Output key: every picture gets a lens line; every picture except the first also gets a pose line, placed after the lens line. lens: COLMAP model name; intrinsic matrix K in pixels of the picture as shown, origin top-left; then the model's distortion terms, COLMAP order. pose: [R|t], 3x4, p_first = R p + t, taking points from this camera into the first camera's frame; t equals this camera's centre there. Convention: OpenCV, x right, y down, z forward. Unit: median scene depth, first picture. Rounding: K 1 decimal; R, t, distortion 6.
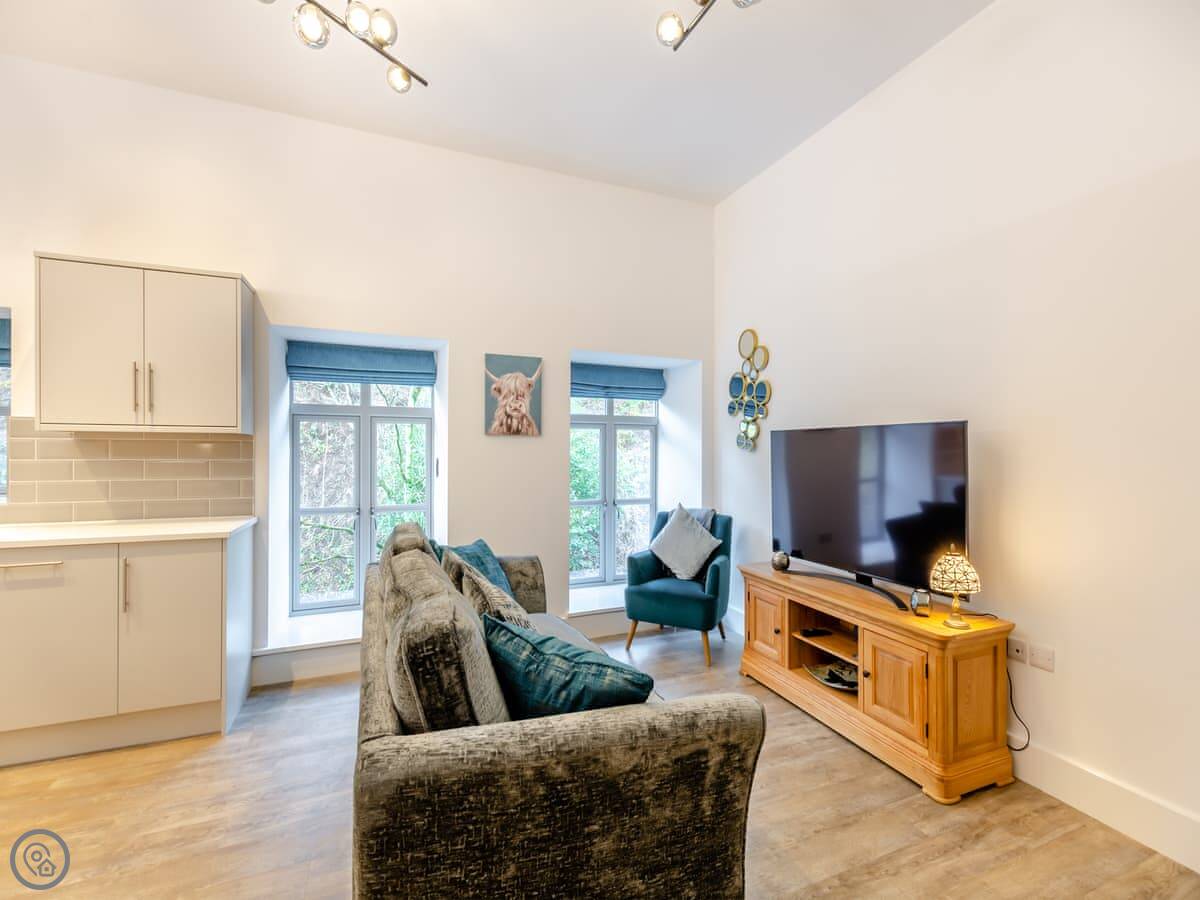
lens RADIAL K [[534.9, 0, 606.8], [0, 534.9, 452.6], [0, 0, 1]] dist [0.001615, -0.000806]
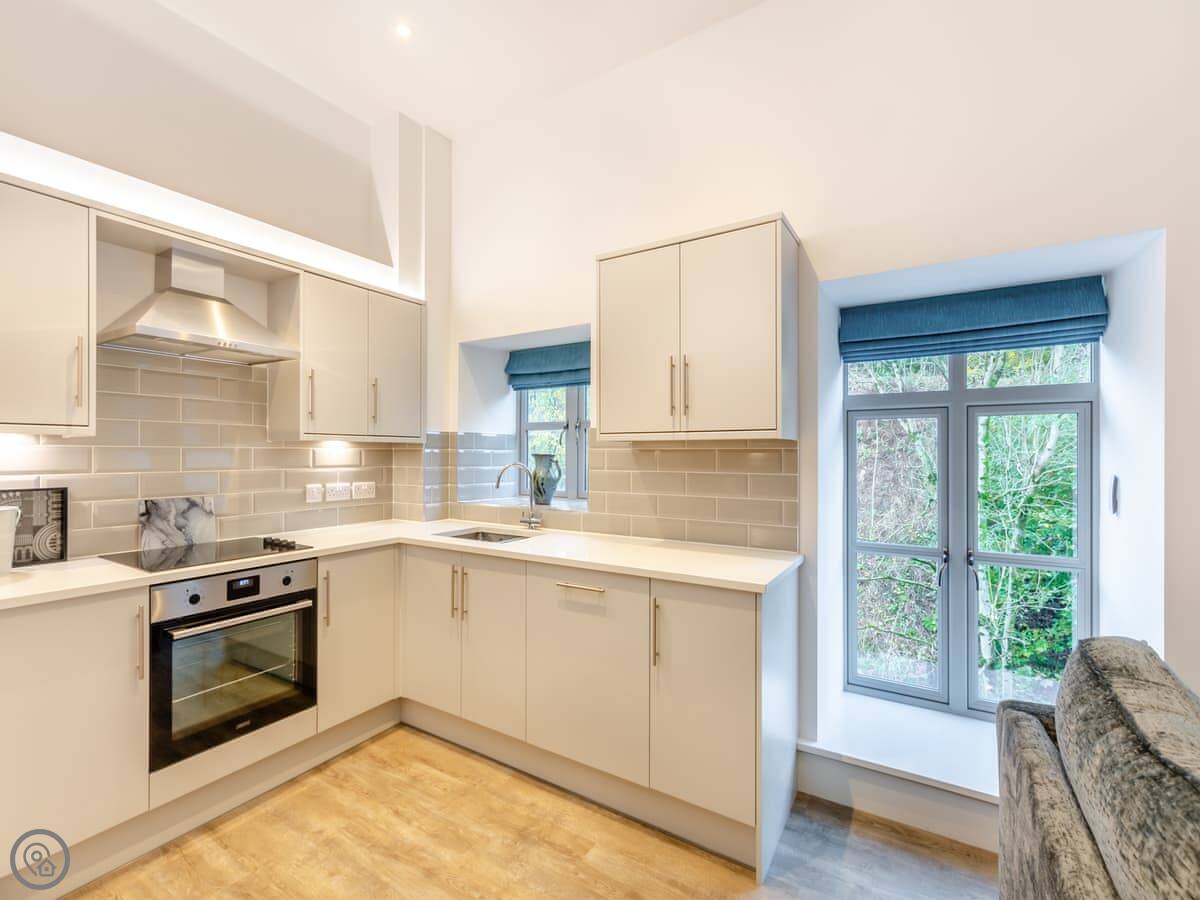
lens RADIAL K [[534.9, 0, 604.4], [0, 534.9, 453.5], [0, 0, 1]] dist [0.001615, -0.000806]
pose [[0.588652, -0.004247, -0.808375, -0.253756], [-0.000372, 0.999985, -0.005524, -0.012201], [0.808386, 0.003553, 0.588642, 0.399778]]
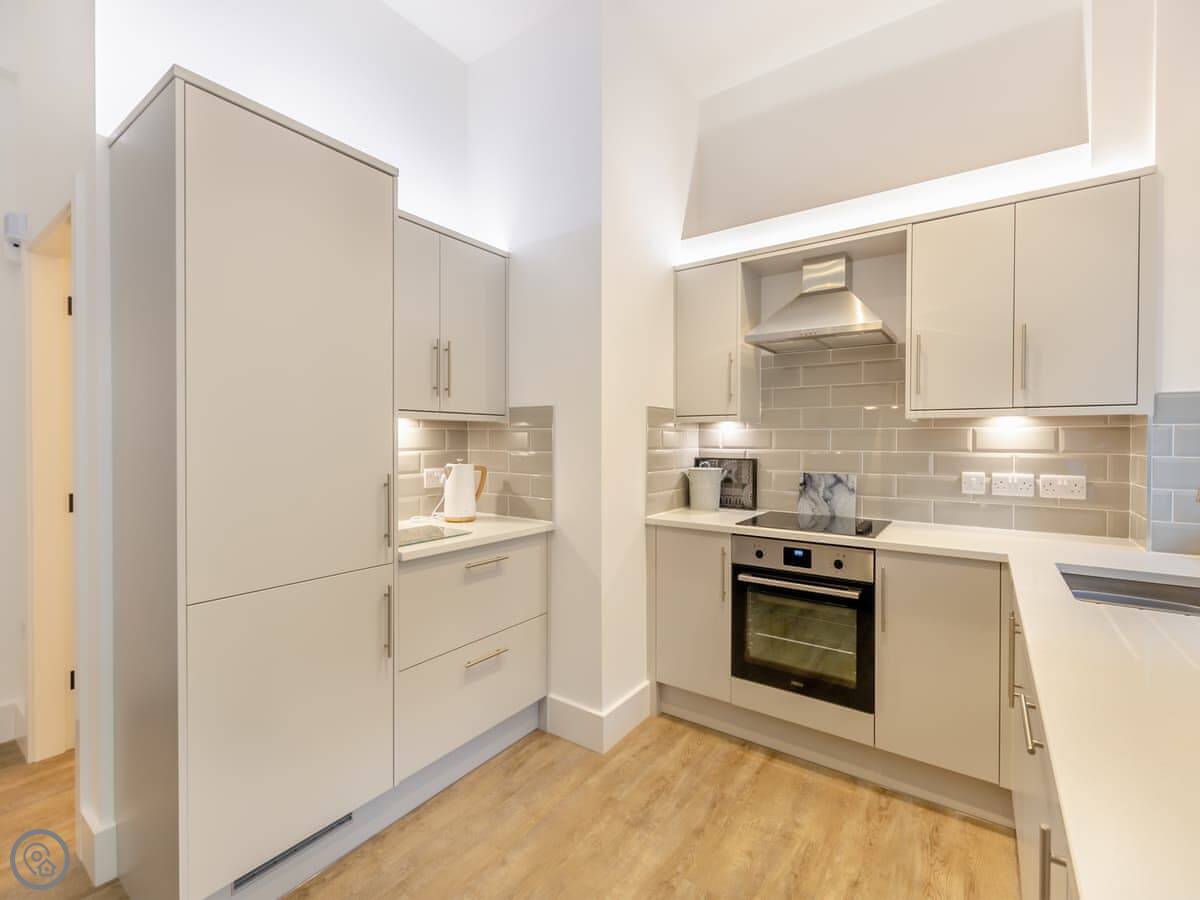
lens RADIAL K [[534.9, 0, 601.3], [0, 534.9, 445.2], [0, 0, 1]] dist [0.001615, -0.000806]
pose [[-0.852020, -0.004187, -0.523492, -0.468148], [-0.009916, 0.999918, 0.008142, -0.002050], [0.523415, 0.012128, -0.851992, 0.931434]]
